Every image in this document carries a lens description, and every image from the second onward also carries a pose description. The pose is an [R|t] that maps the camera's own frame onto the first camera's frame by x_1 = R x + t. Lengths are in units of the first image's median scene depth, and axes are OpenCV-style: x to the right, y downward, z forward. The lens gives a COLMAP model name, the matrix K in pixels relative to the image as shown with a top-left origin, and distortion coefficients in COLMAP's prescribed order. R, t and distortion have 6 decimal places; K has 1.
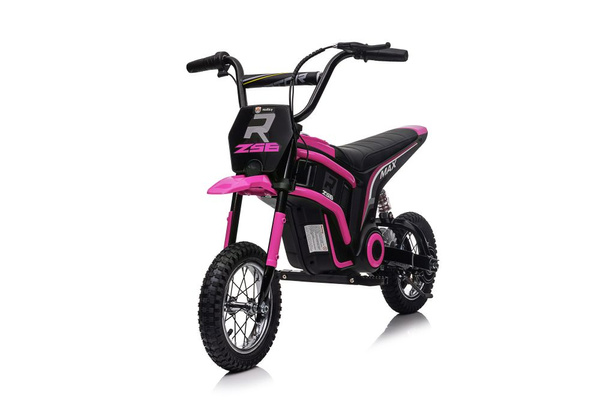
lens RADIAL K [[1145.6, 0, 299.5], [0, 1145.6, 203.2], [0, 0, 1]] dist [-0.083515, 0.000000]
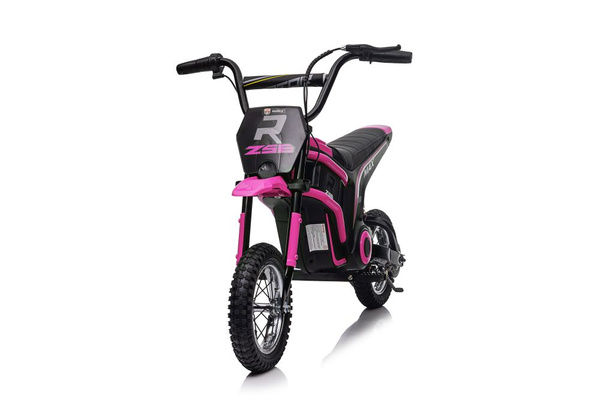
lens RADIAL K [[1145.6, 0, 297.4], [0, 1145.6, 199.7], [0, 0, 1]] dist [-0.083515, 0.000000]
pose [[0.983423, -0.022460, 0.179930, -0.192259], [0.022450, 0.999746, 0.002089, -0.005426], [-0.179931, 0.001985, 0.983677, 0.005244]]
